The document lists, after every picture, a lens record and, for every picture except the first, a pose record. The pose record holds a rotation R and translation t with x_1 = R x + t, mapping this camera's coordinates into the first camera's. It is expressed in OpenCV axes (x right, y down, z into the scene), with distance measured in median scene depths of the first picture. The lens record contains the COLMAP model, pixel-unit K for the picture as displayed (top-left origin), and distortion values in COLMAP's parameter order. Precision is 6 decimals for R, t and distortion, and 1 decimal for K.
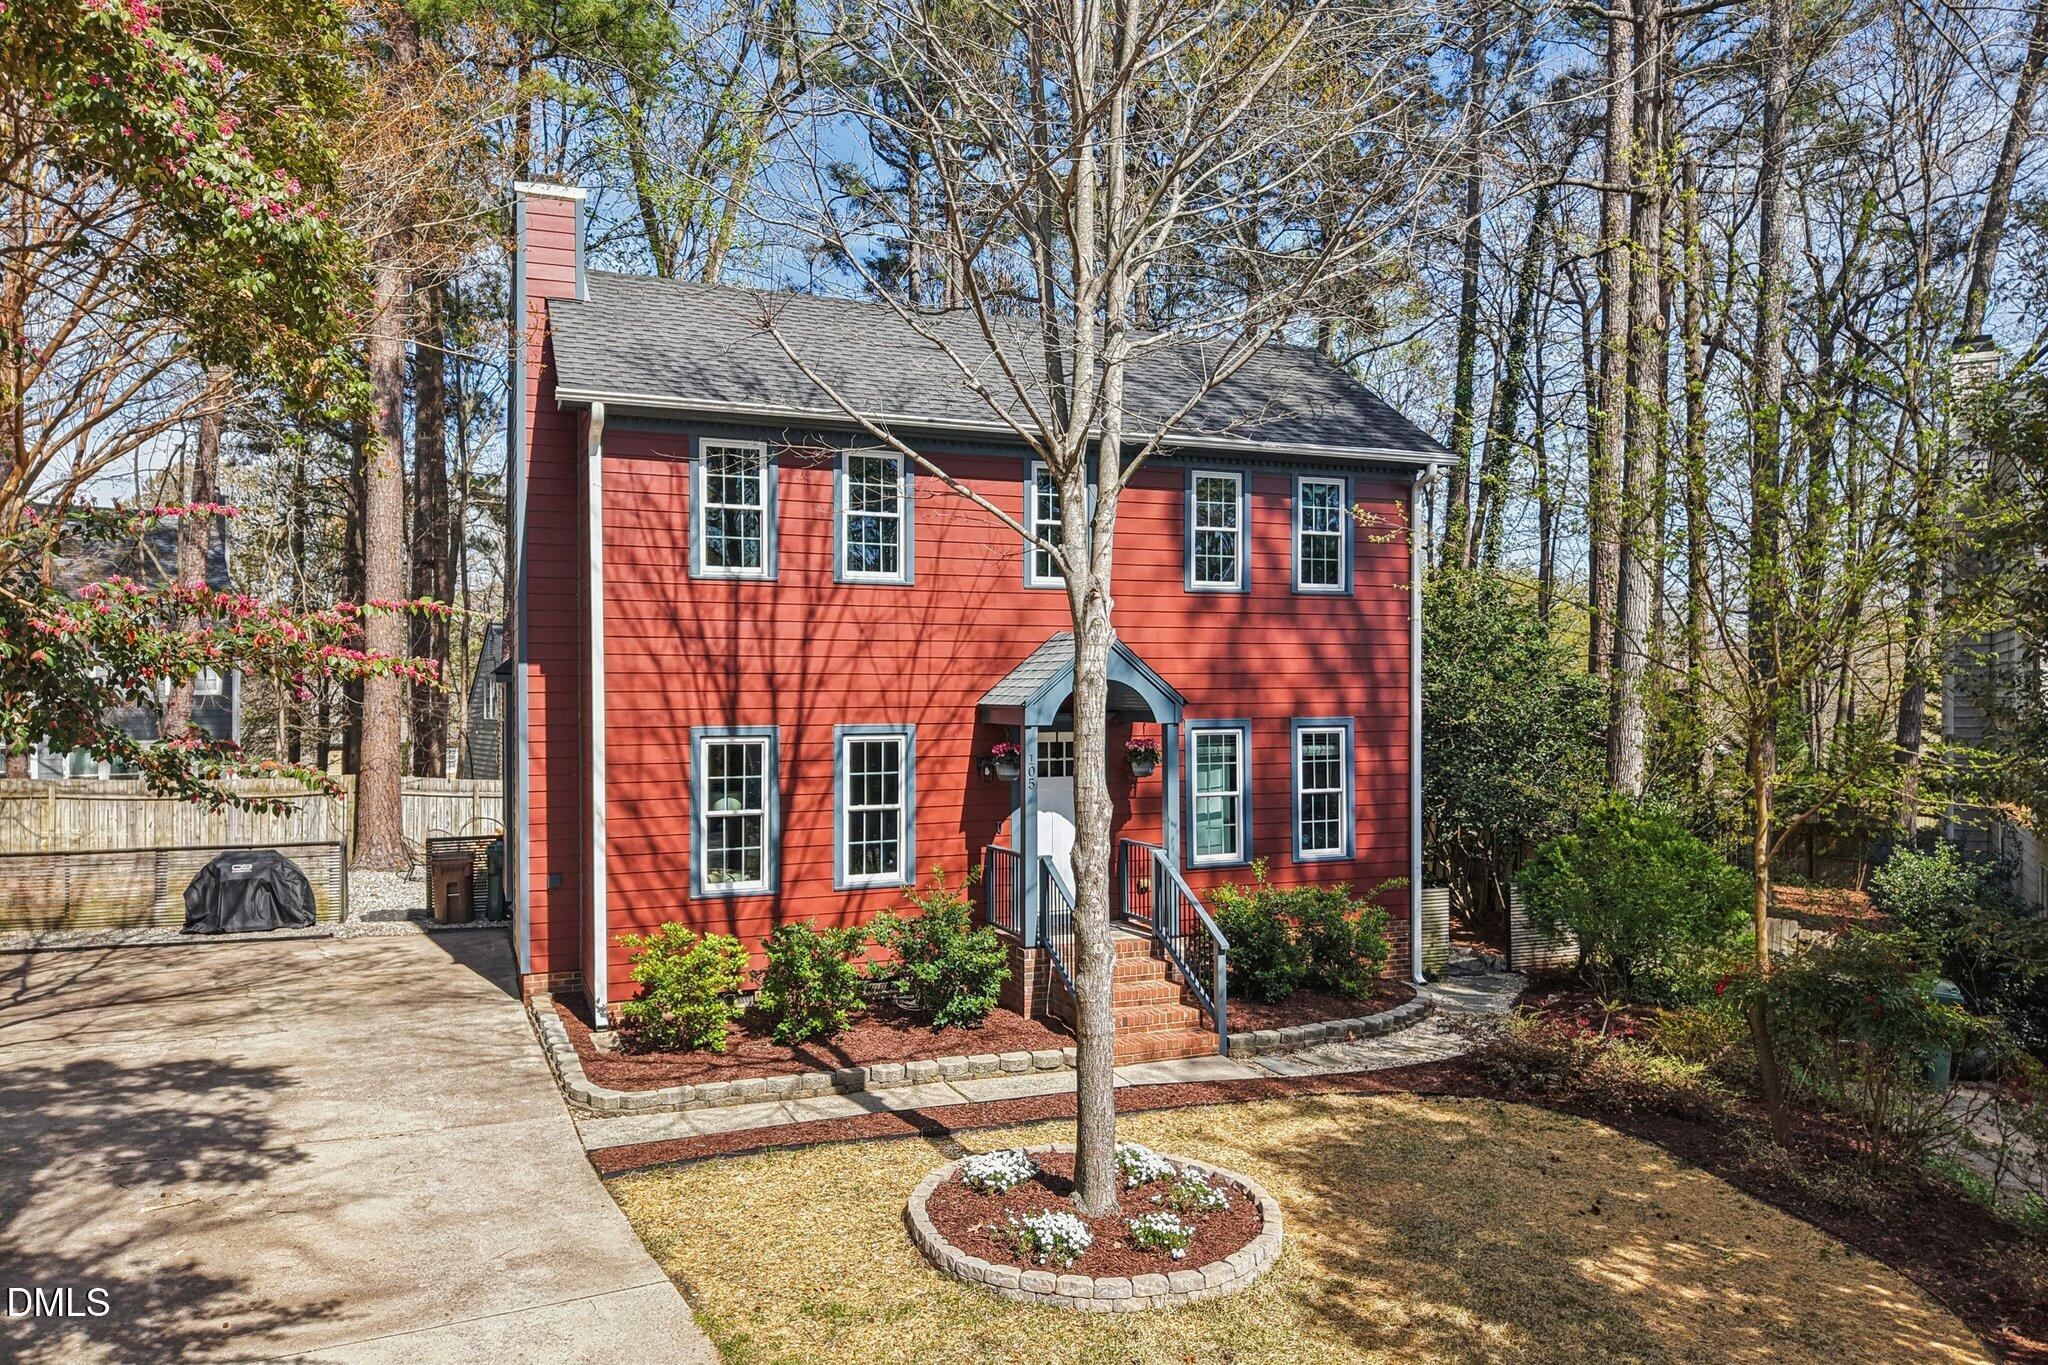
lens RADIAL K [[1421.4, 0, 1027.0], [0, 1421.4, 687.8], [0, 0, 1]] dist [-0.005788, 0.002337]
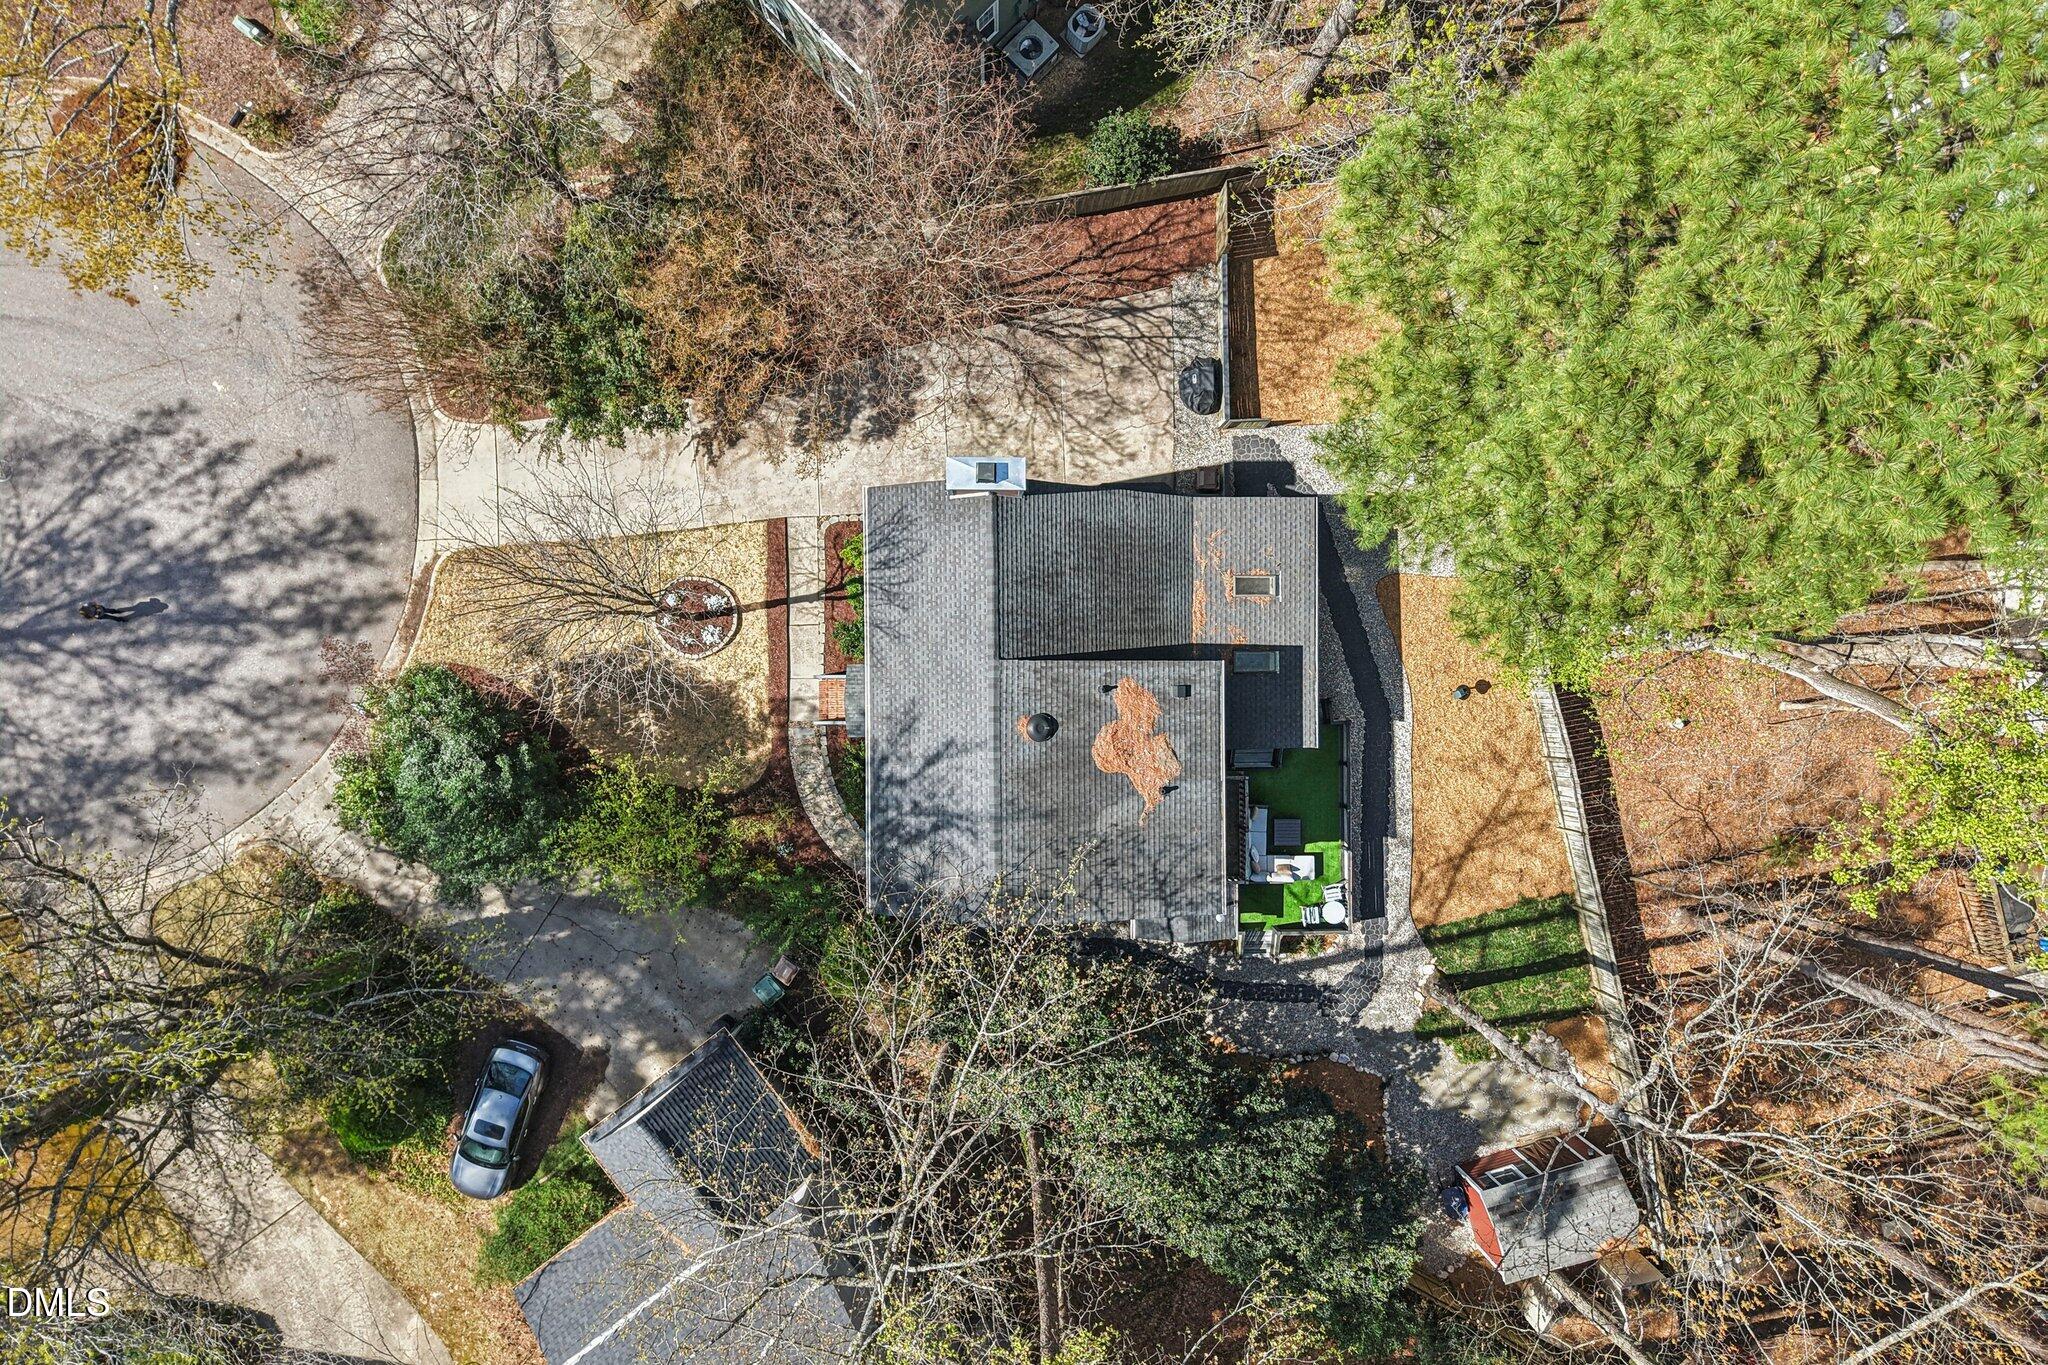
lens RADIAL K [[1421.4, 0, 1025.5], [0, 1421.4, 676.2], [0, 0, 1]] dist [-0.005788, 0.002337]
pose [[-0.374208, 0.927323, 0.006365, -0.136966], [0.002991, -0.005657, 0.999980, -2.783927], [0.927340, 0.374219, -0.000657, 1.376455]]
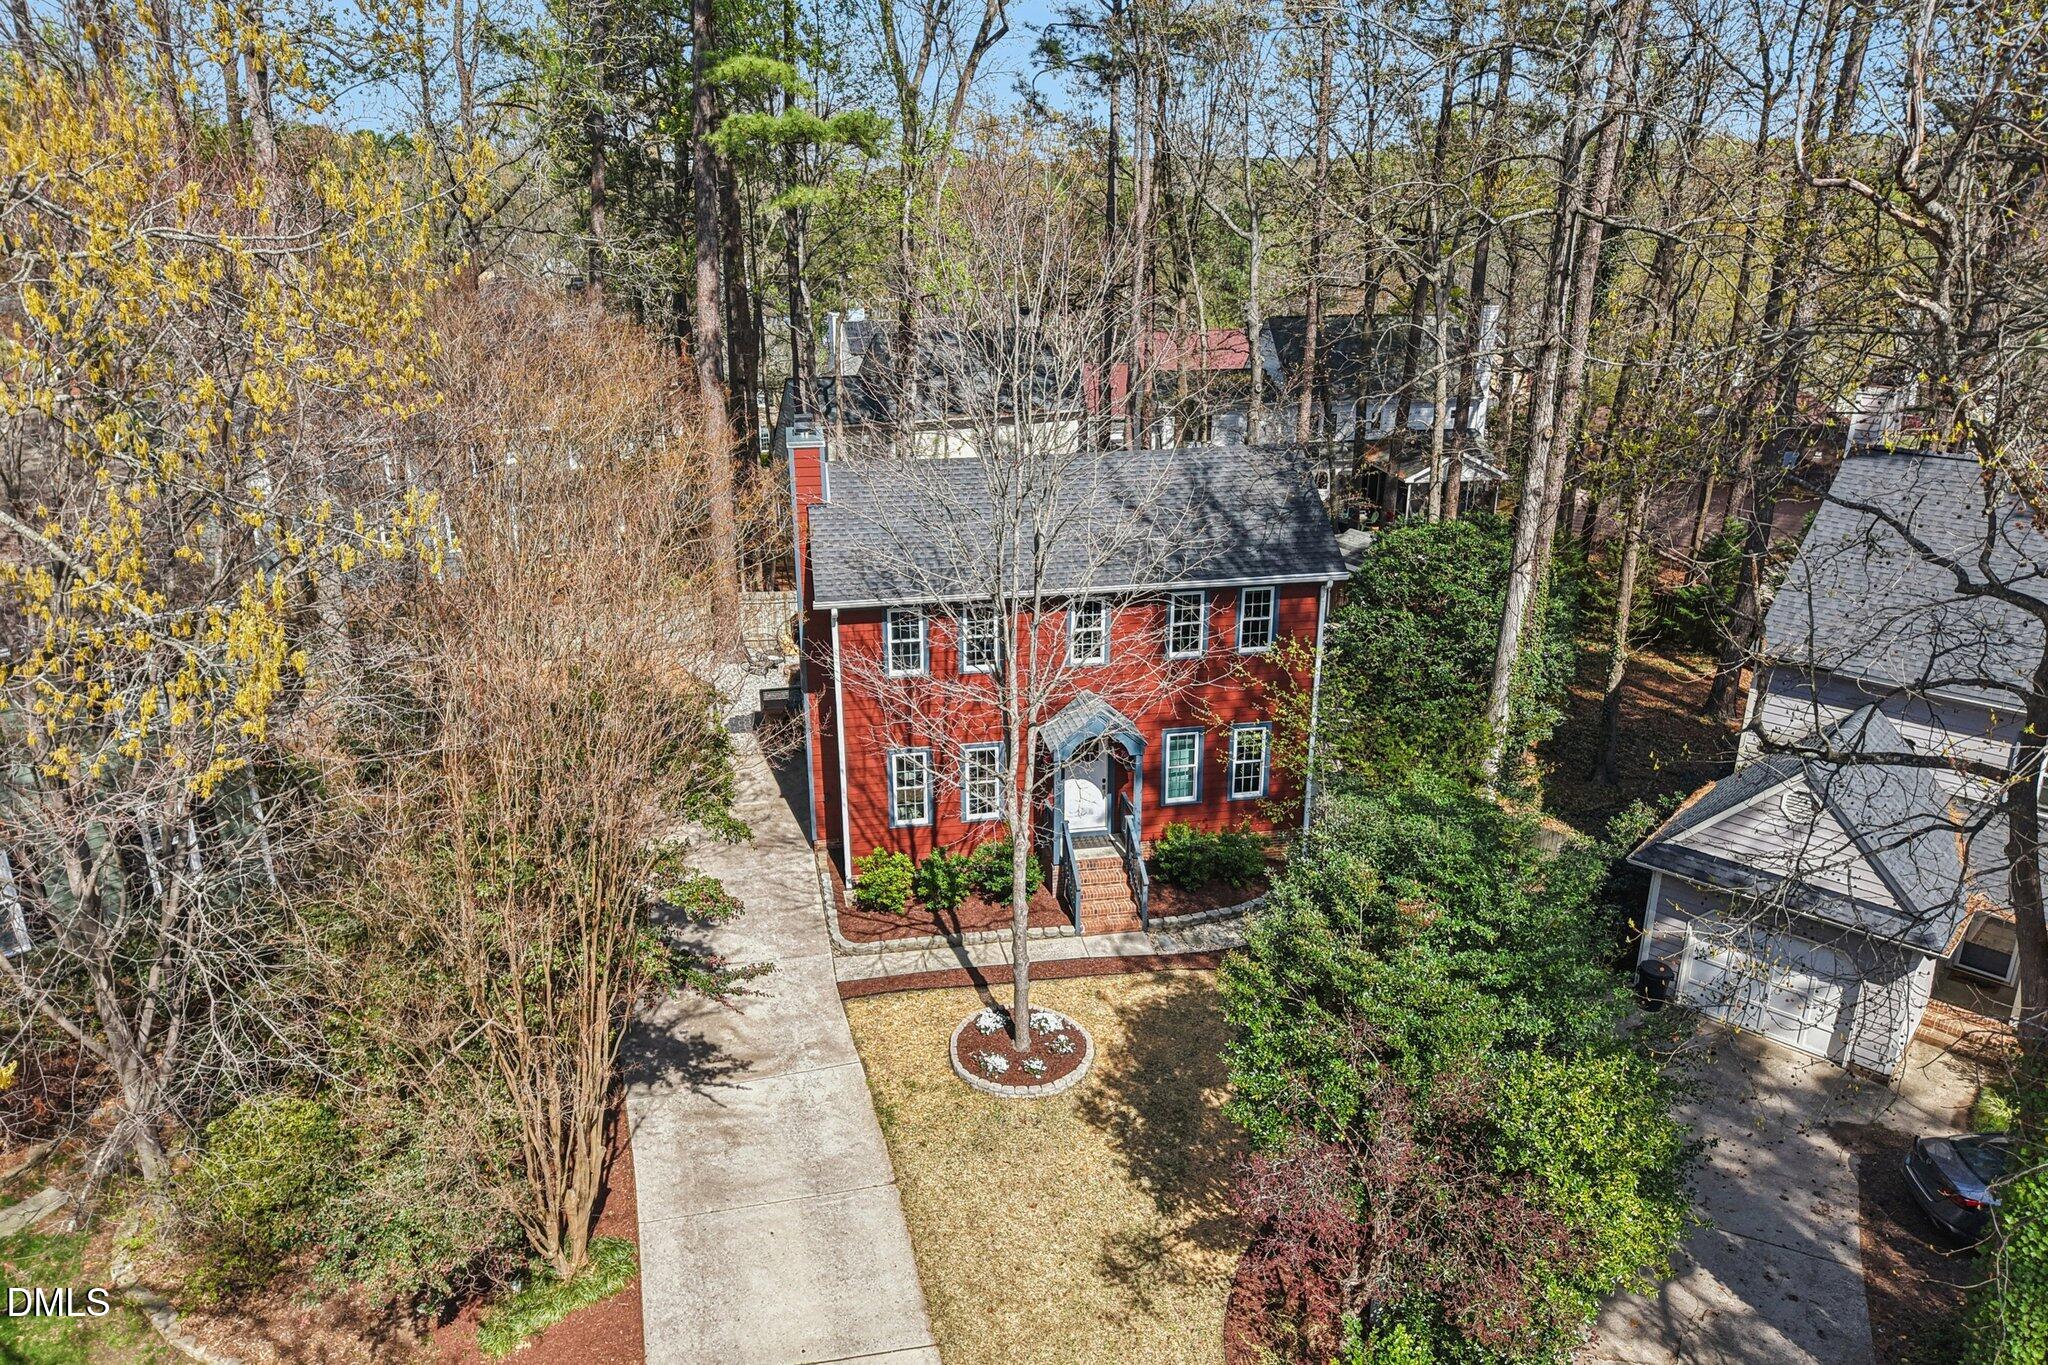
lens RADIAL K [[1421.4, 0, 1029.2], [0, 1421.4, 680.0], [0, 0, 1]] dist [-0.005788, 0.002337]
pose [[0.978449, 0.072266, -0.193430, 0.342252], [-0.003132, 0.941844, 0.336035, -0.752976], [0.206465, -0.328187, 0.921773, -0.773288]]
